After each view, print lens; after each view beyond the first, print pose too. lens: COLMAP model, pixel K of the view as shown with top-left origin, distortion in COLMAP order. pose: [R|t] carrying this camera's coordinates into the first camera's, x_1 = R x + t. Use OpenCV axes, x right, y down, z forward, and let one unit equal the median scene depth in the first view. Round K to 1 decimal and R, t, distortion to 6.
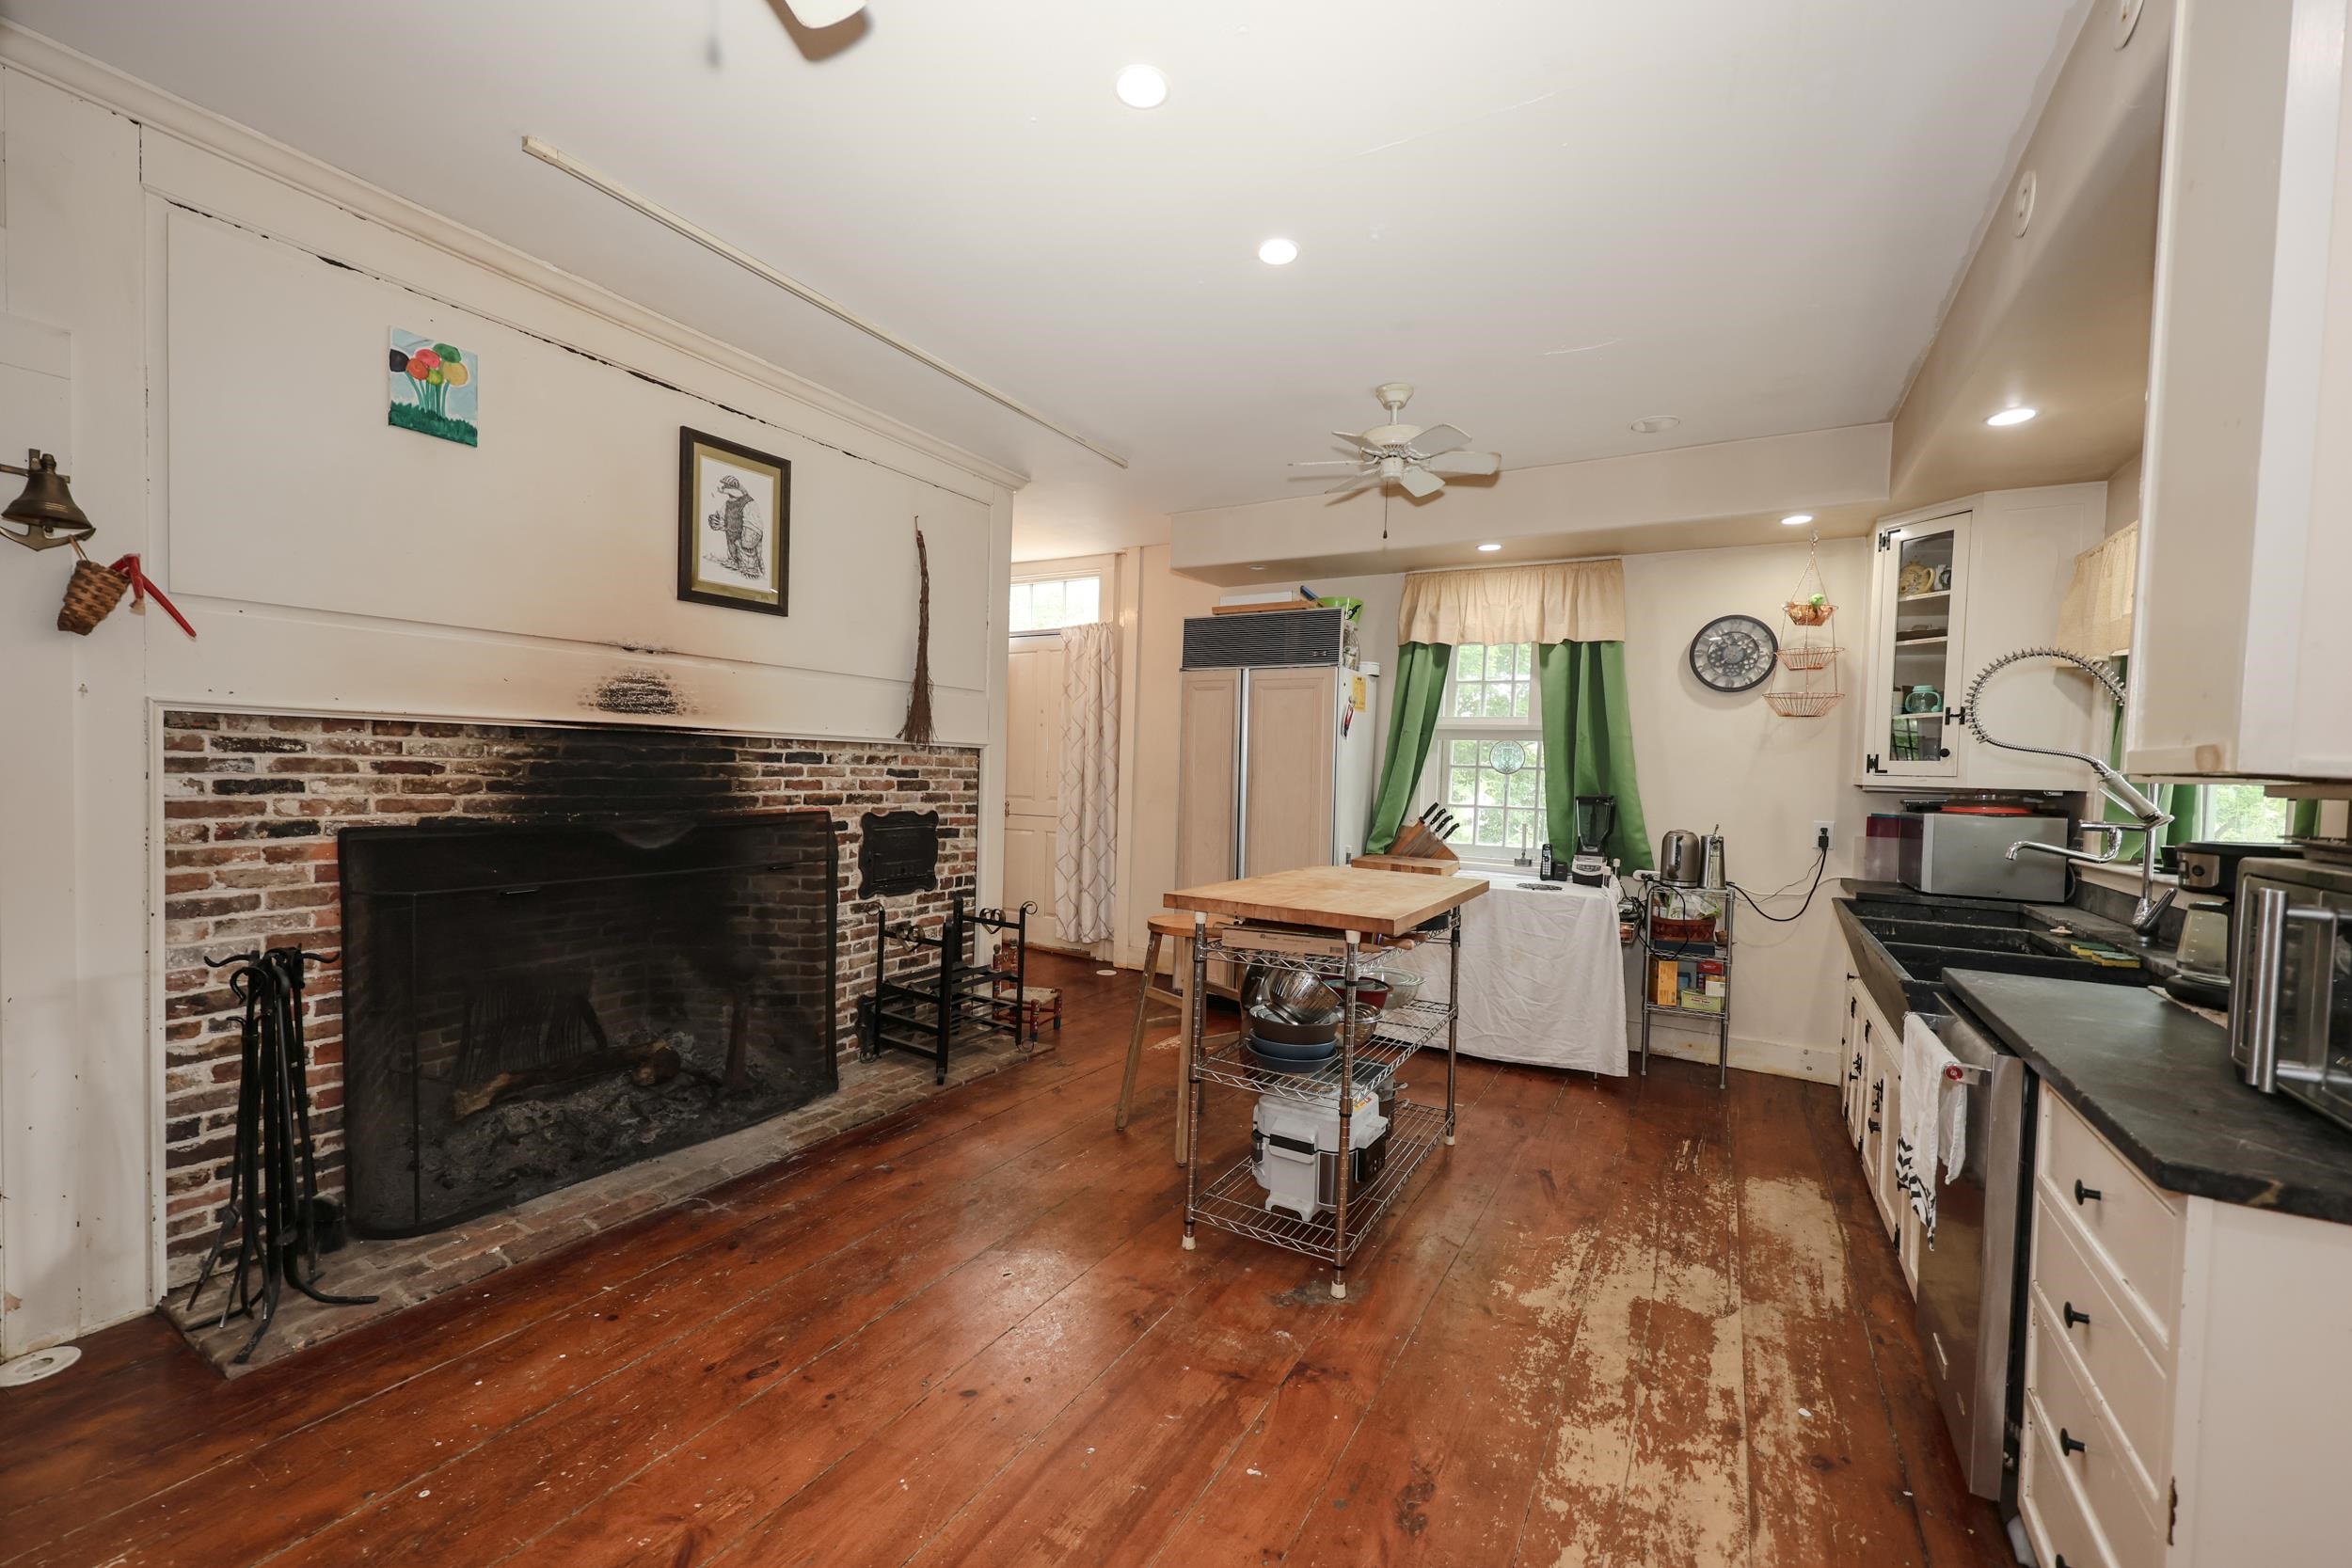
lens RADIAL K [[947.3, 0, 1167.9], [0, 947.3, 796.6], [0, 0, 1]] dist [0.000142, -0.000232]
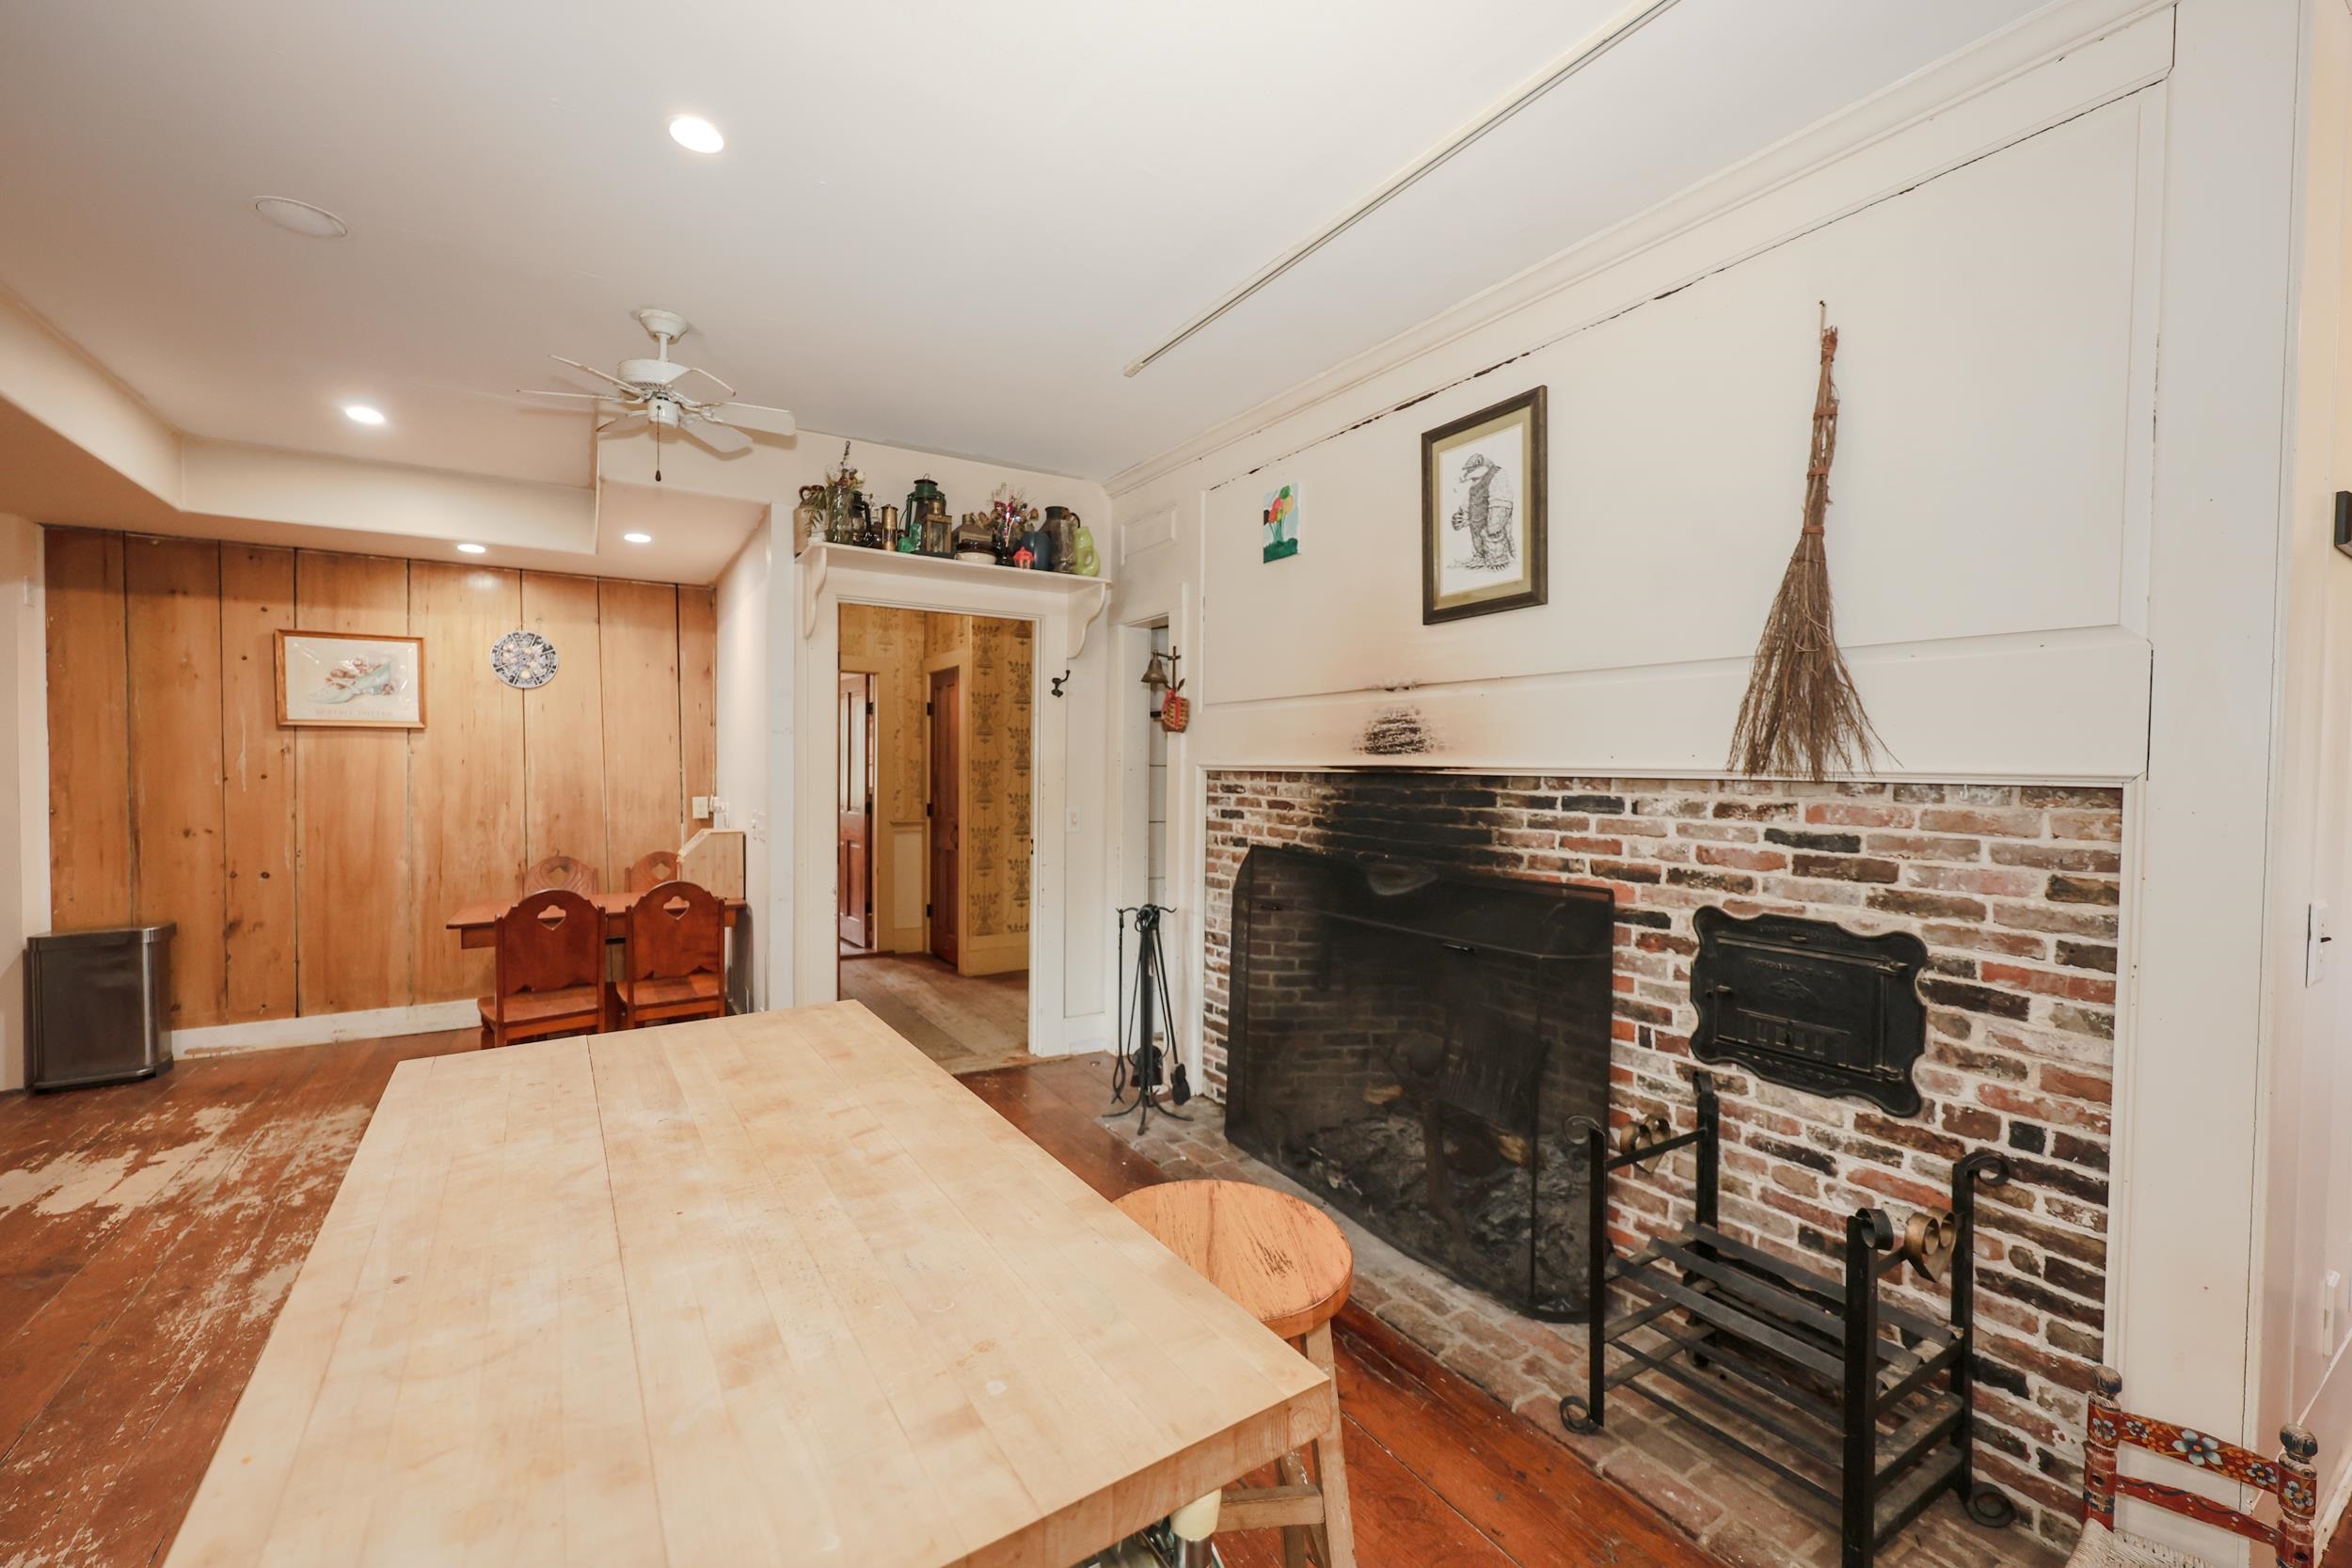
lens RADIAL K [[947.3, 0, 1177.1], [0, 947.3, 785.4], [0, 0, 1]] dist [0.000142, -0.000232]
pose [[-0.459160, -0.014844, -0.888229, 0.337139], [-0.052495, 0.998567, 0.010448, -0.045802], [0.886801, 0.051425, -0.459281, 1.050445]]
